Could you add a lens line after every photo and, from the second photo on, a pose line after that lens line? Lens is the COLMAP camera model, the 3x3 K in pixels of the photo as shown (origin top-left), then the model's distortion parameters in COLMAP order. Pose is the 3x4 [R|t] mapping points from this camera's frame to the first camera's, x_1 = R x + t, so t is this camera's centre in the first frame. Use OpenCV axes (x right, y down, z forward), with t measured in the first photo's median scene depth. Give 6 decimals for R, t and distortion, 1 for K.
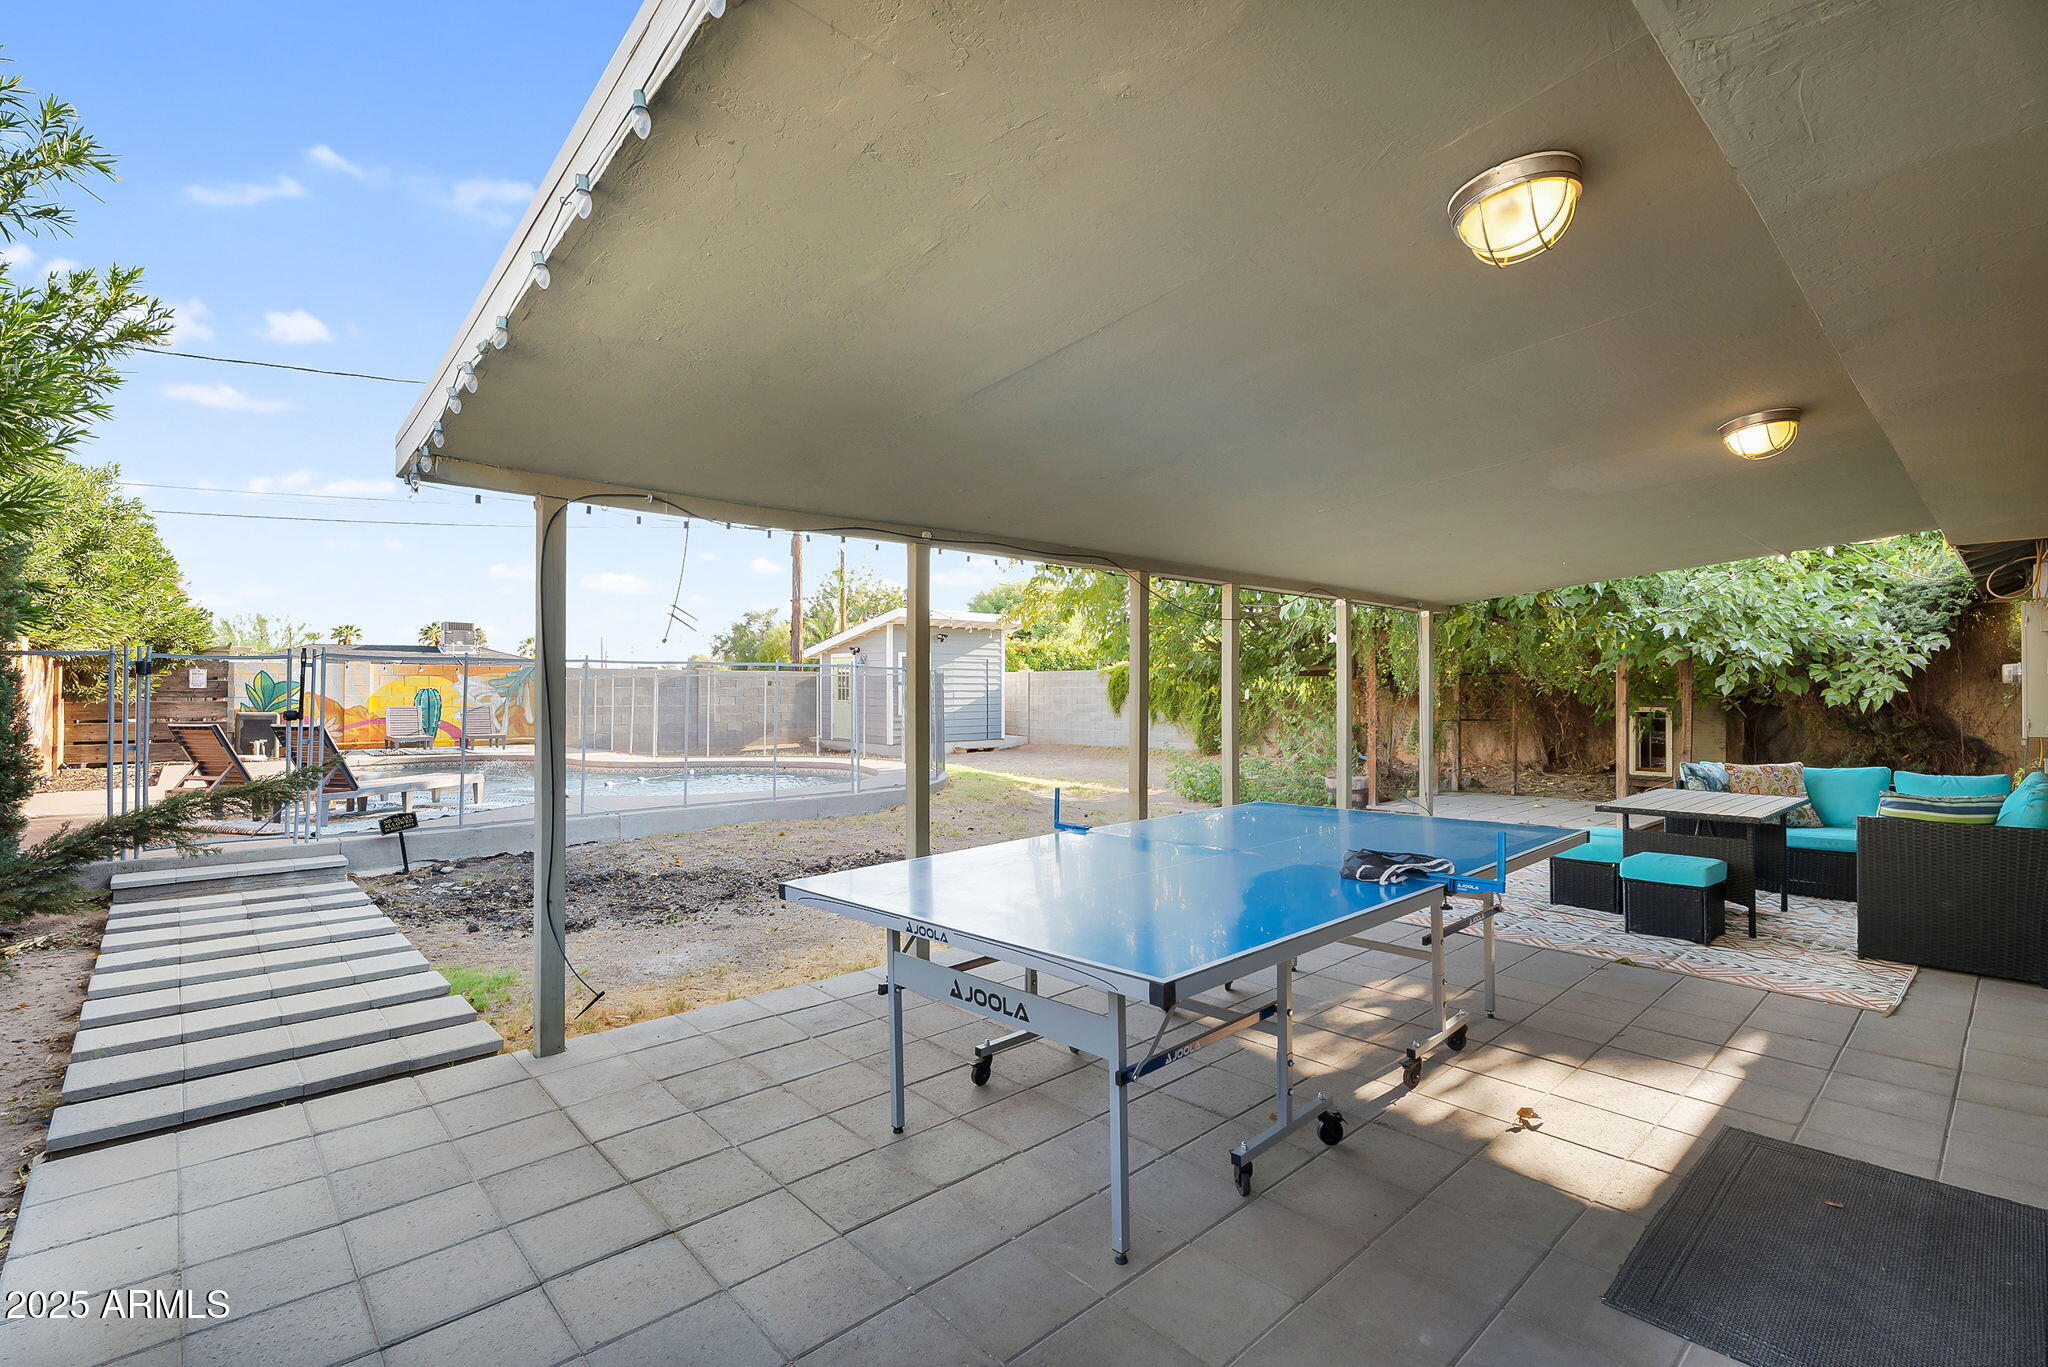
lens RADIAL K [[930.3, 0, 1021.6], [0, 930.3, 675.9], [0, 0, 1]] dist [0.002102, 0.000423]
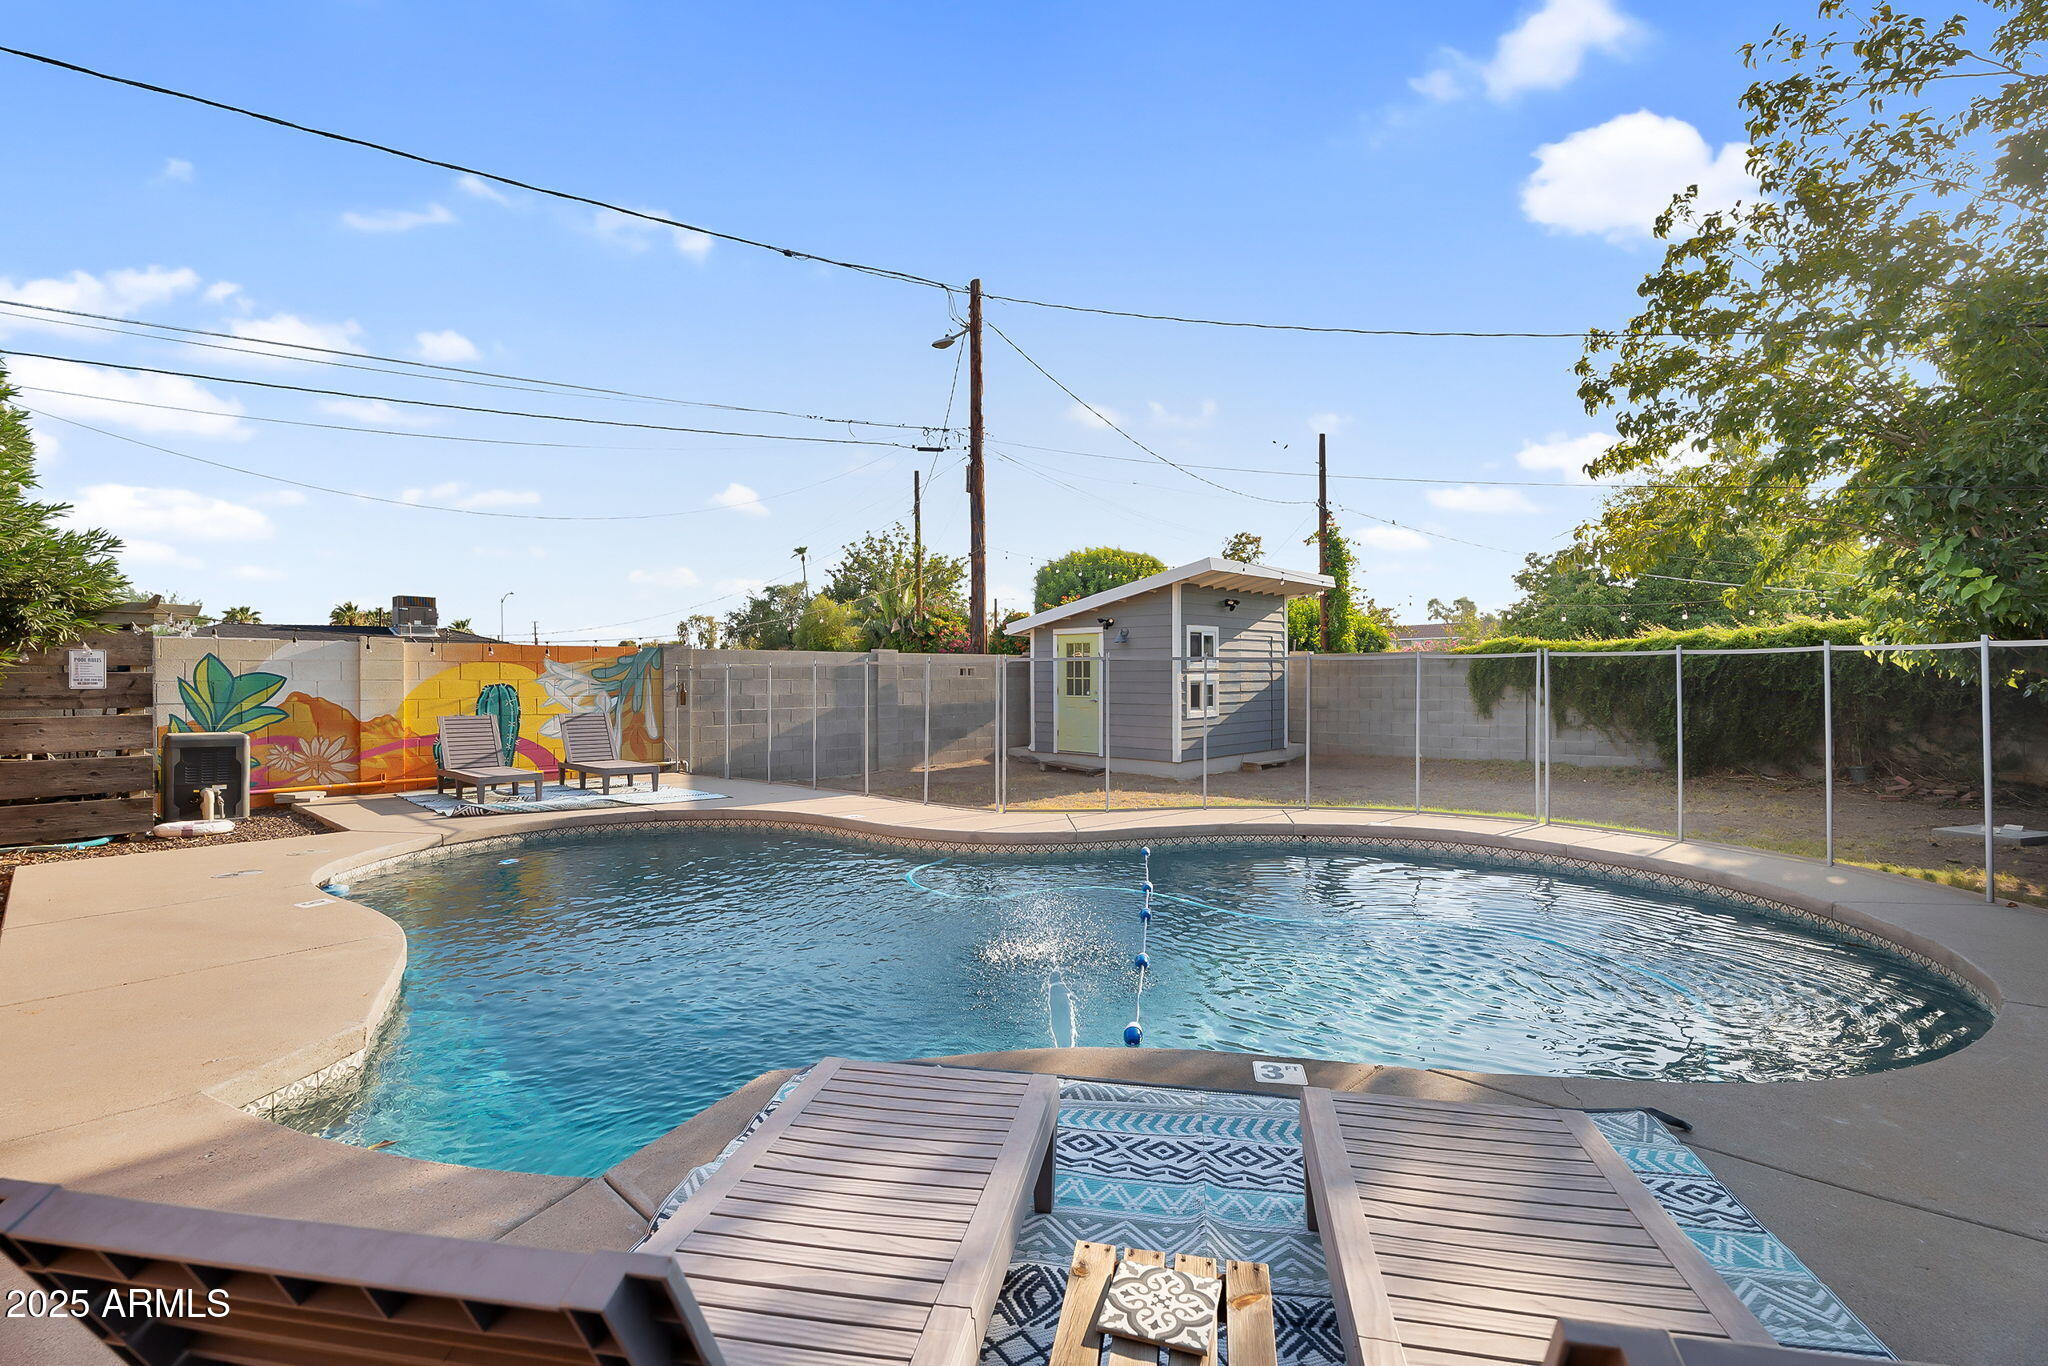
lens RADIAL K [[930.3, 0, 1020.7], [0, 930.3, 679.4], [0, 0, 1]] dist [0.002102, 0.000423]
pose [[0.995822, -0.005845, 0.091124, -0.357988], [0.004256, 0.999836, 0.017628, 0.001565], [-0.091212, -0.017167, 0.995684, 0.381033]]
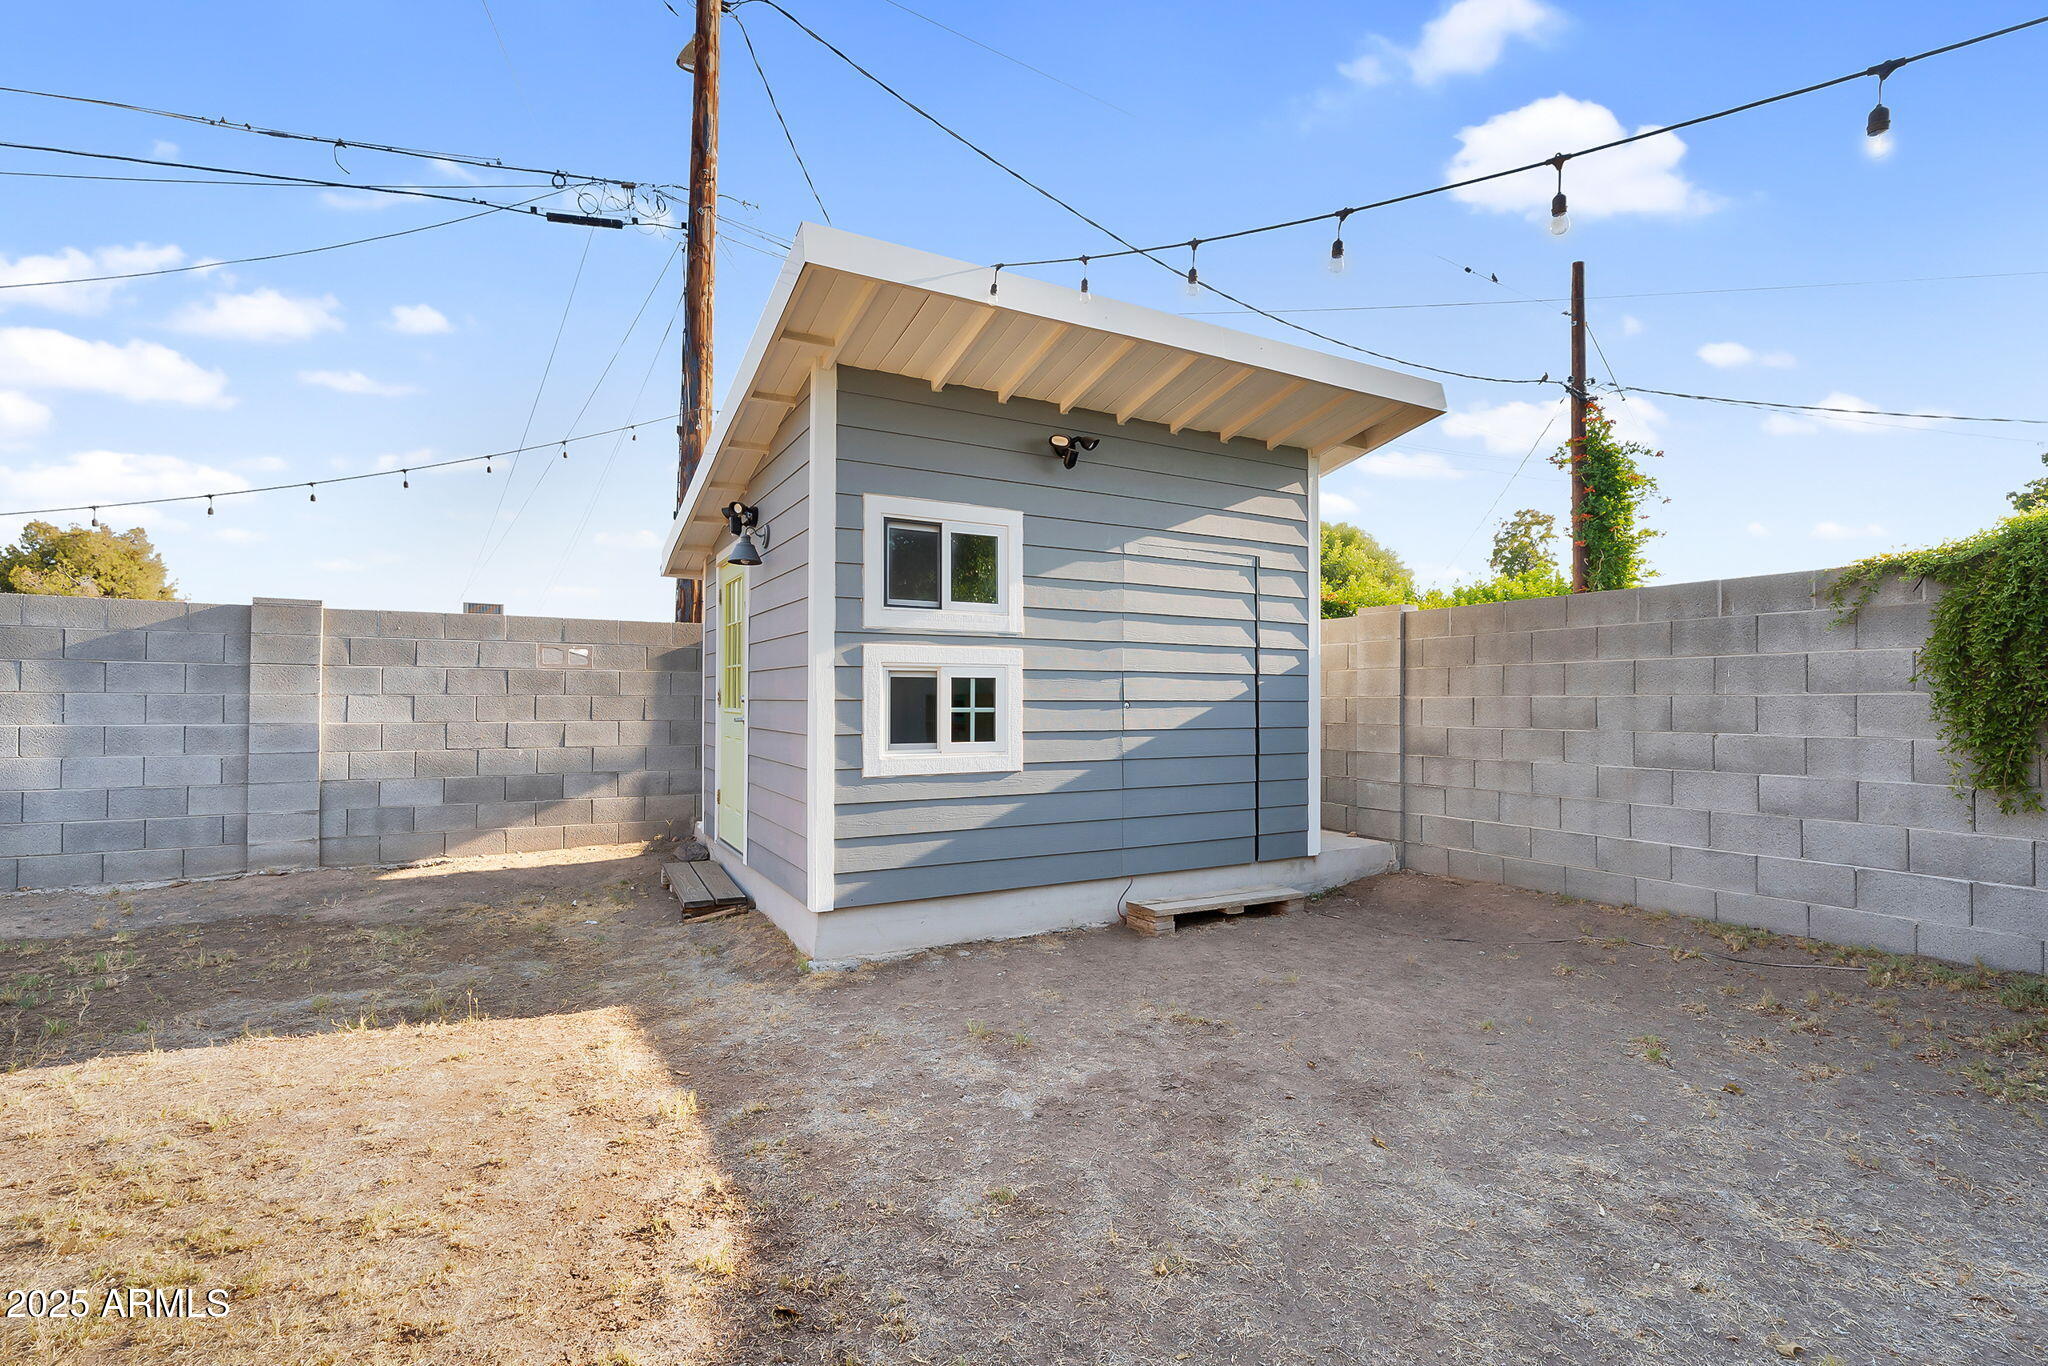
lens RADIAL K [[930.3, 0, 1008.0], [0, 930.3, 682.3], [0, 0, 1]] dist [0.002102, 0.000423]
pose [[0.976035, -0.001779, -0.217607, -0.057171], [0.000691, 0.999987, -0.005075, 0.023185], [0.217613, 0.004803, 0.976023, 0.895265]]
